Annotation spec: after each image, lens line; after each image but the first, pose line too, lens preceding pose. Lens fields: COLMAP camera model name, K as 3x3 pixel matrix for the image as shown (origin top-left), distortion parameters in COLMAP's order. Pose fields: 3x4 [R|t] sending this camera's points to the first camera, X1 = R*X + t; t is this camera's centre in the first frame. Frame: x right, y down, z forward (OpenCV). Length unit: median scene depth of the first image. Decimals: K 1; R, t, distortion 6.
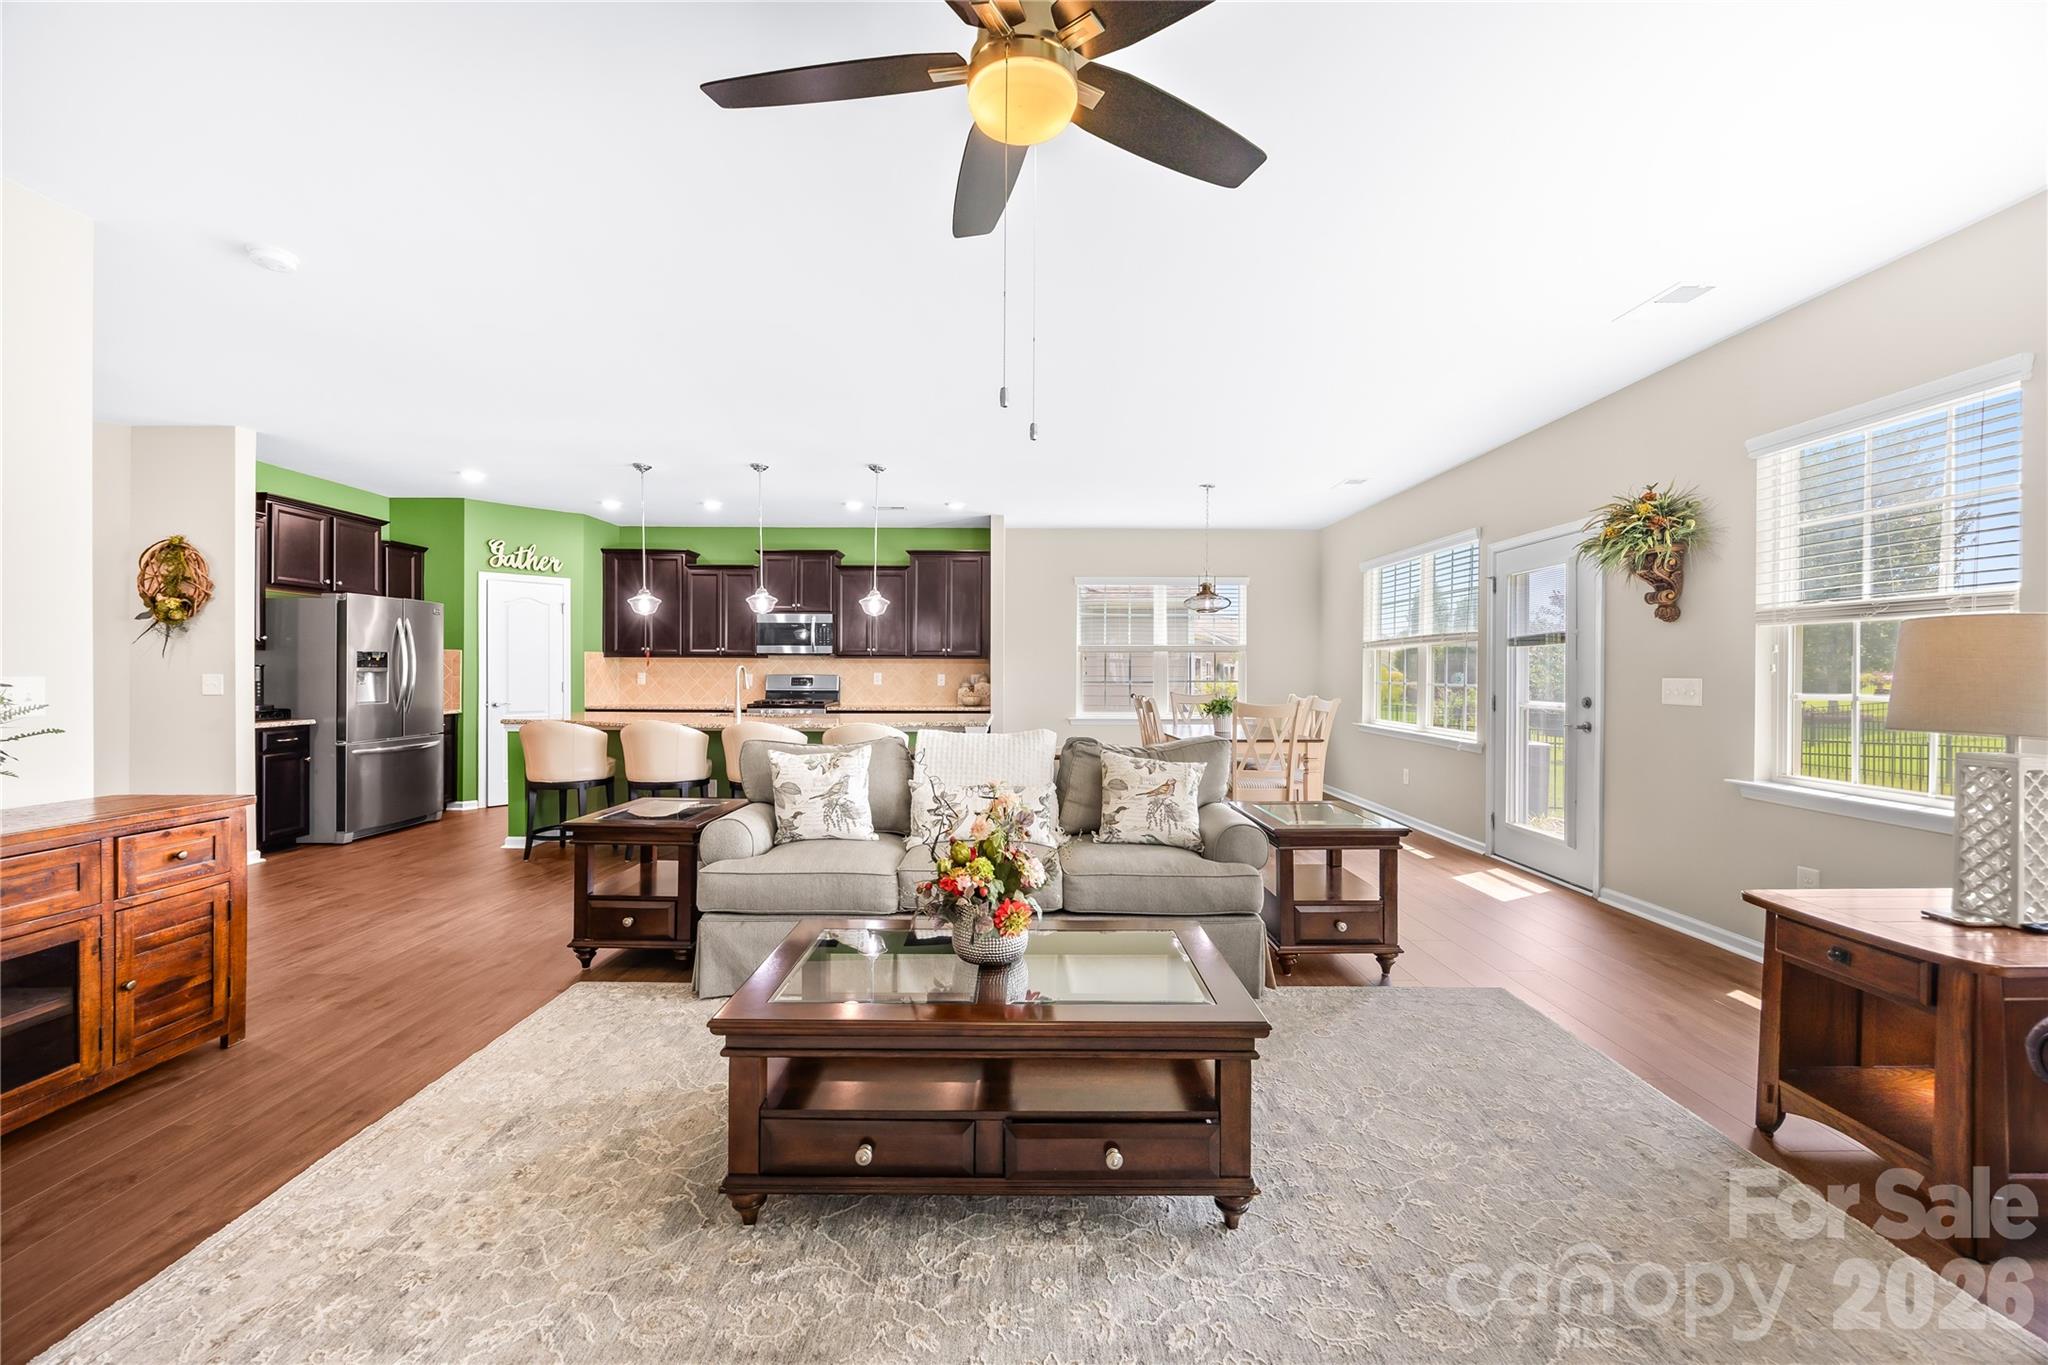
lens RADIAL K [[784.8, 0, 1023.0], [0, 784.8, 669.7], [0, 0, 1]] dist [-0.002879, -0.000290]
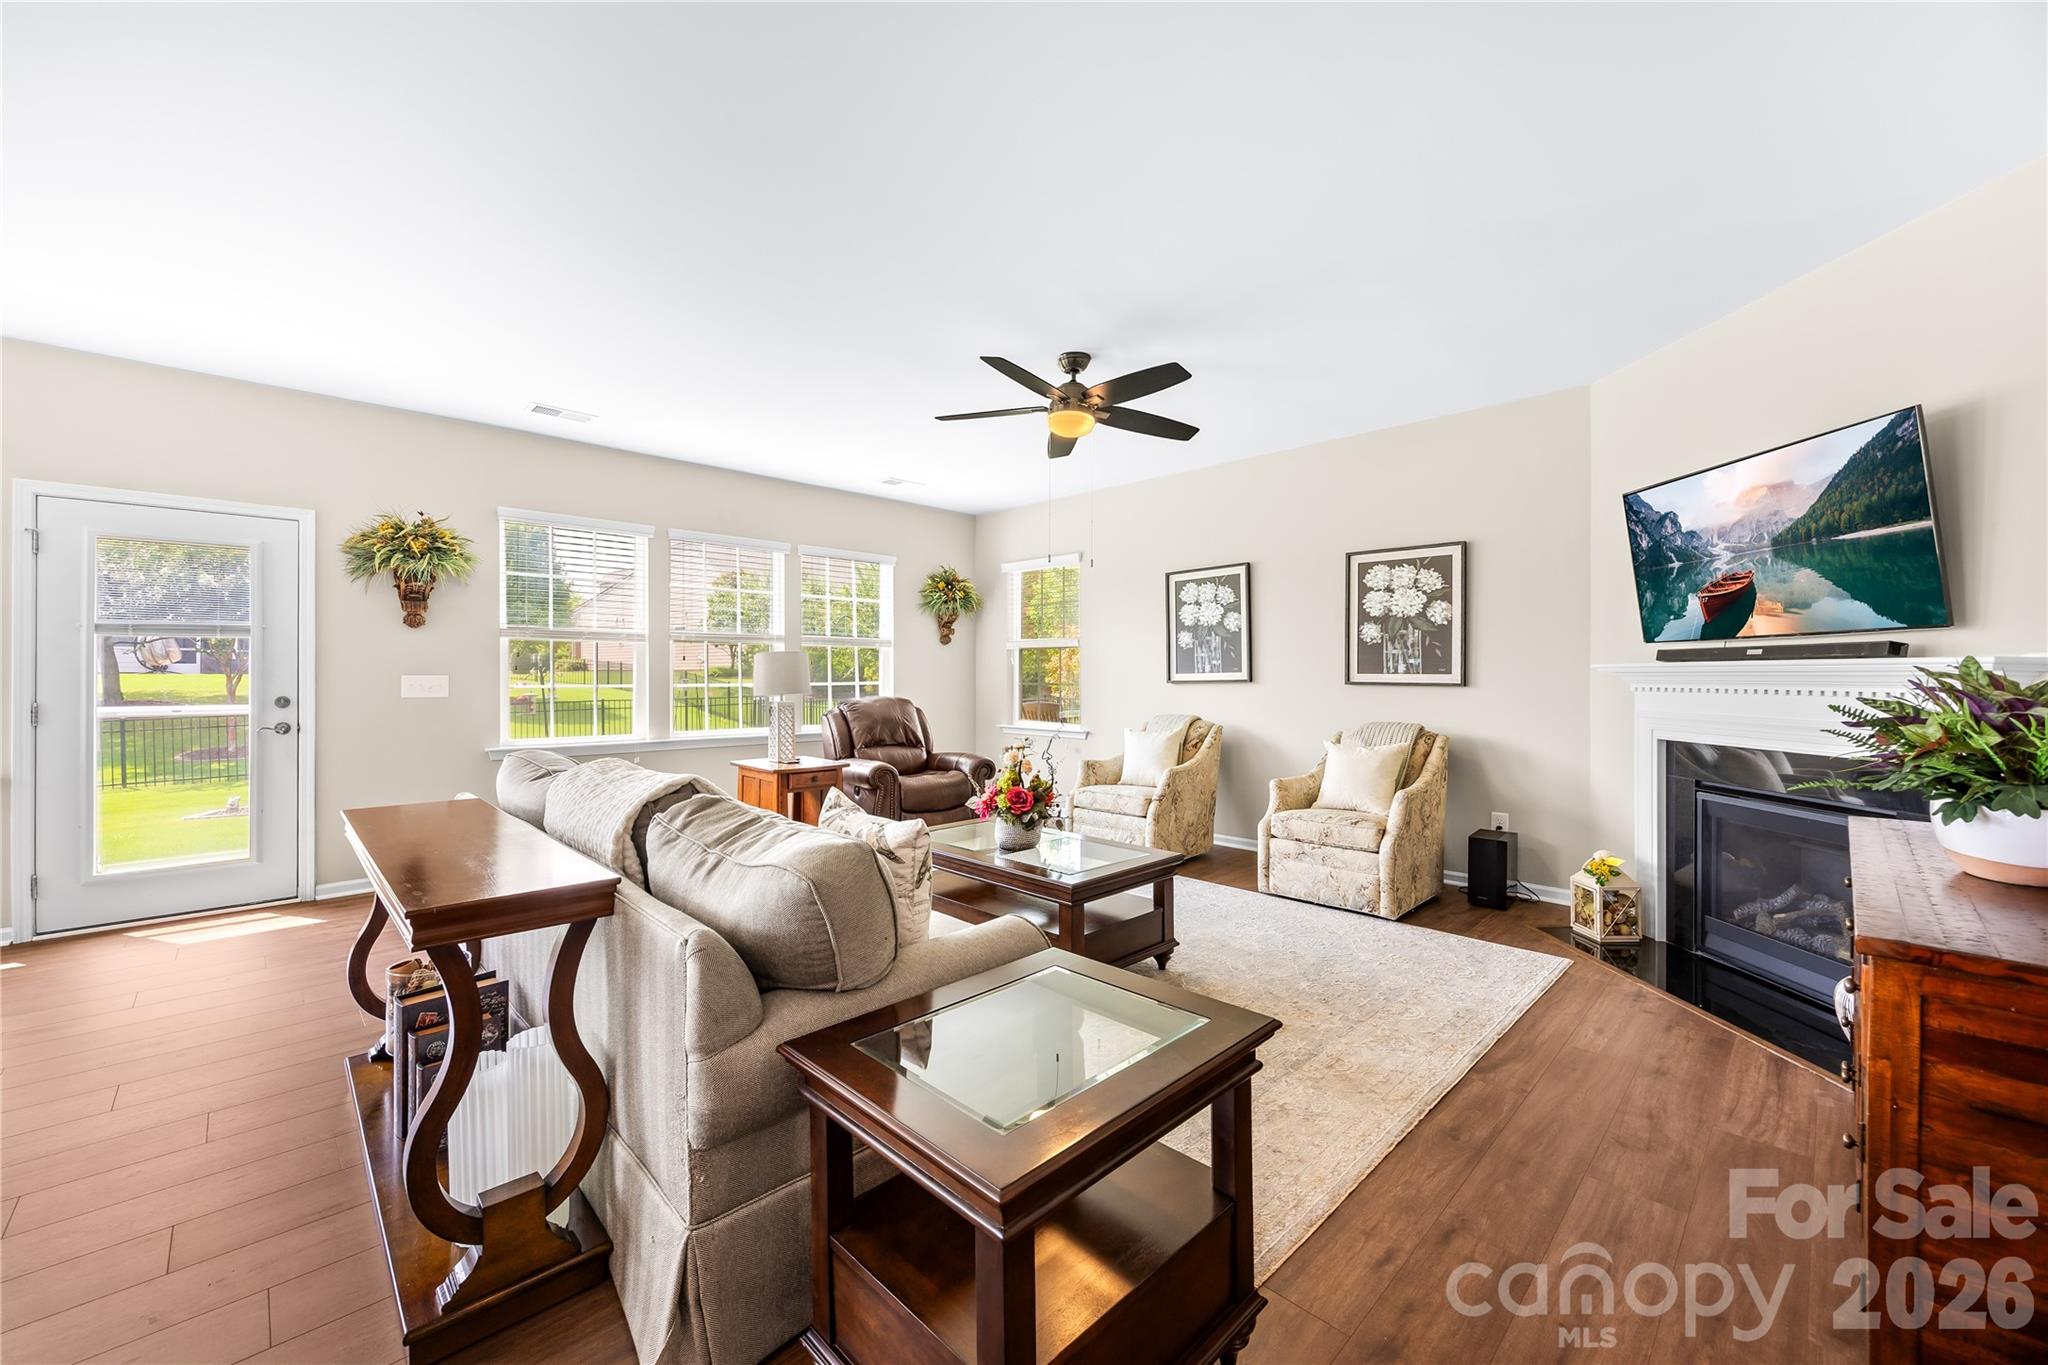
lens RADIAL K [[797.7, 0, 1006.5], [0, 797.7, 673.0], [0, 0, 1]] dist [-0.006104, 0.000087]
pose [[-0.690018, -0.003204, 0.723785, -0.397062], [-0.006296, 0.999979, -0.001575, 0.001771], [-0.723765, -0.005644, -0.690024, 0.699271]]
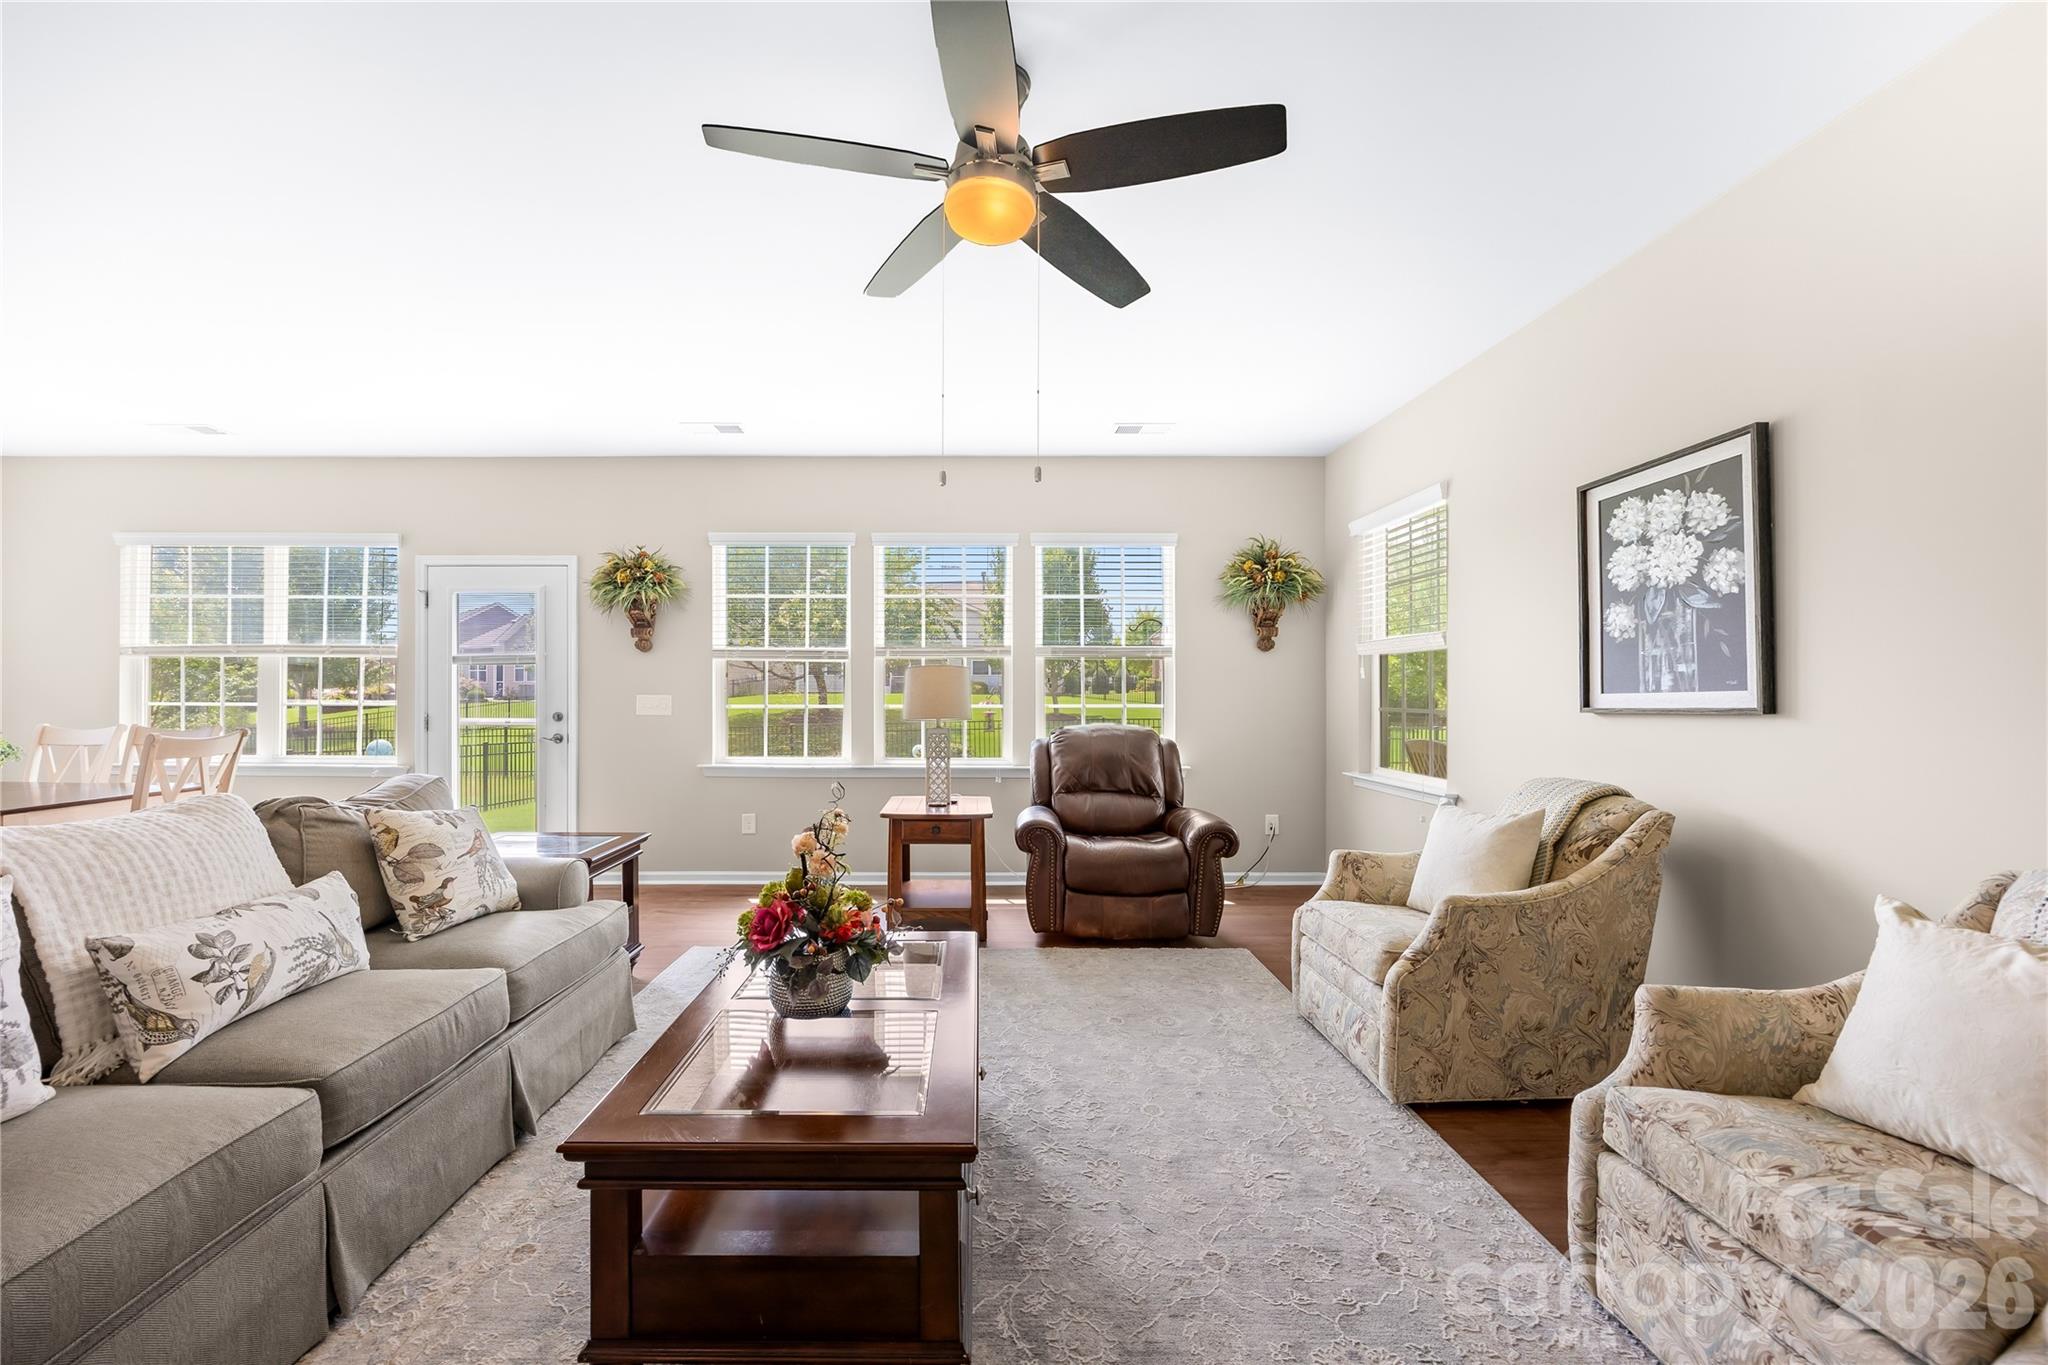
lens RADIAL K [[804.4, 0, 974.3], [0, 804.4, 693.4], [0, 0, 1]] dist [-0.004262, -0.000260]
pose [[0.004481, -0.005292, 0.999976, -0.310089], [-0.004483, 0.999976, 0.005312, -0.001057], [-0.999980, -0.004506, 0.004457, 0.260945]]
